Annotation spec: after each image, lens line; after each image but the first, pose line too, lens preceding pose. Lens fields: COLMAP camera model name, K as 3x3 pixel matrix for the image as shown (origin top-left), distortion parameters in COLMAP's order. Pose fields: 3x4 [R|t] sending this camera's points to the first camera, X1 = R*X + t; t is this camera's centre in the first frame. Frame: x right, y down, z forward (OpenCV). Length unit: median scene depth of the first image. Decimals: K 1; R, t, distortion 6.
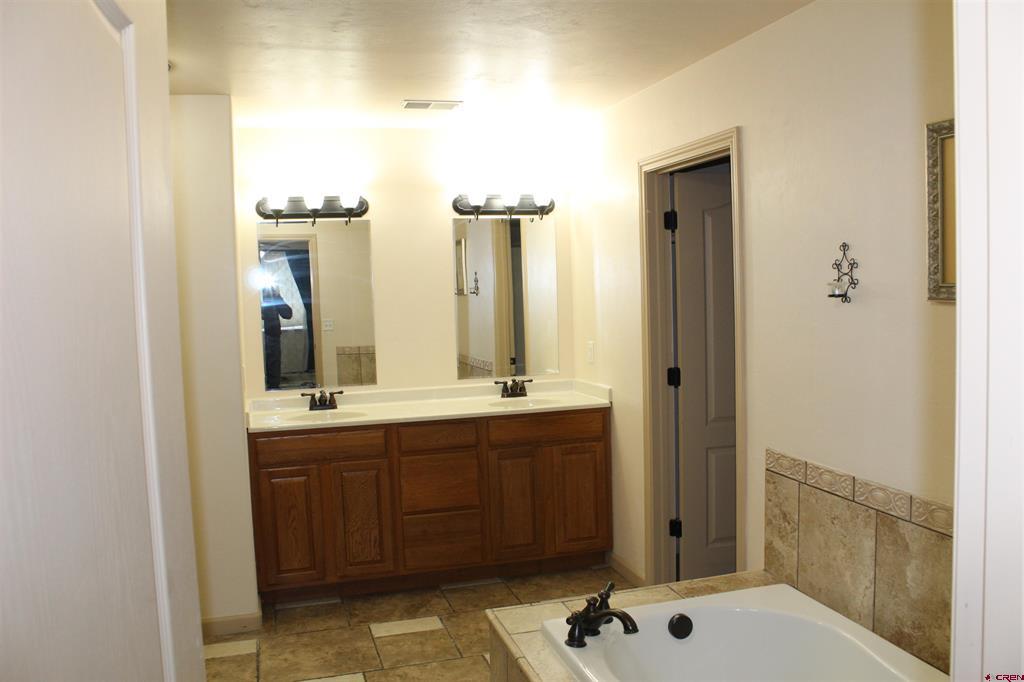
lens RADIAL K [[847.7, 0, 531.0], [0, 847.7, 341.6], [0, 0, 1]] dist [-0.149117, 0.090503]
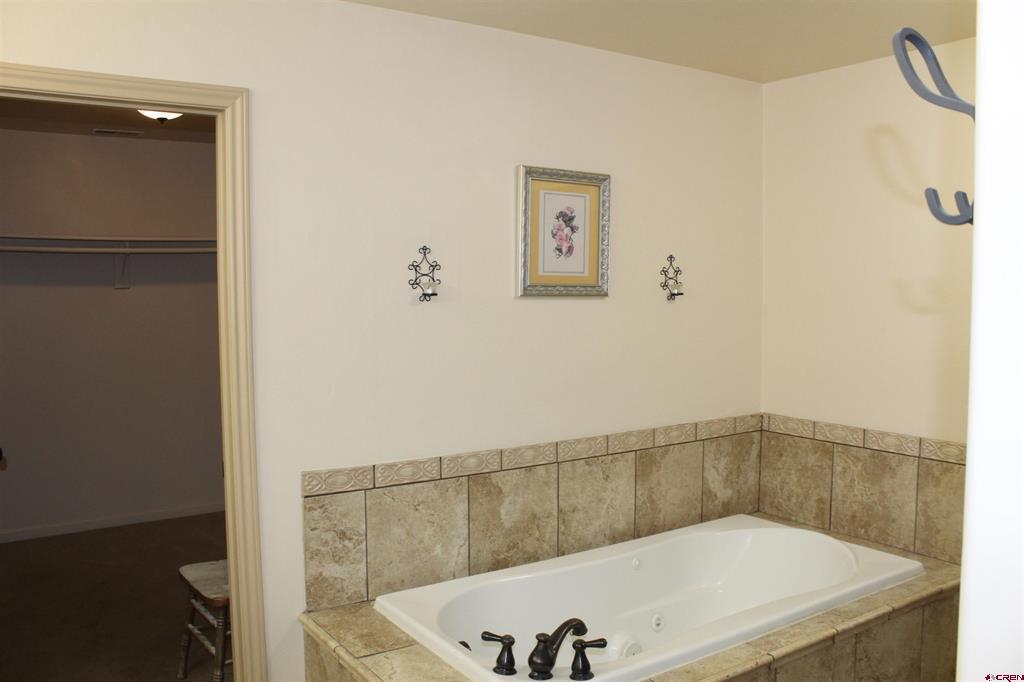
lens RADIAL K [[847.7, 0, 531.0], [0, 847.7, 341.6], [0, 0, 1]] dist [-0.149117, 0.090503]
pose [[-0.312143, -0.042066, 0.949103, -0.713880], [0.067172, 0.995542, 0.066216, -0.058202], [-0.947657, 0.084422, -0.307926, 1.209495]]
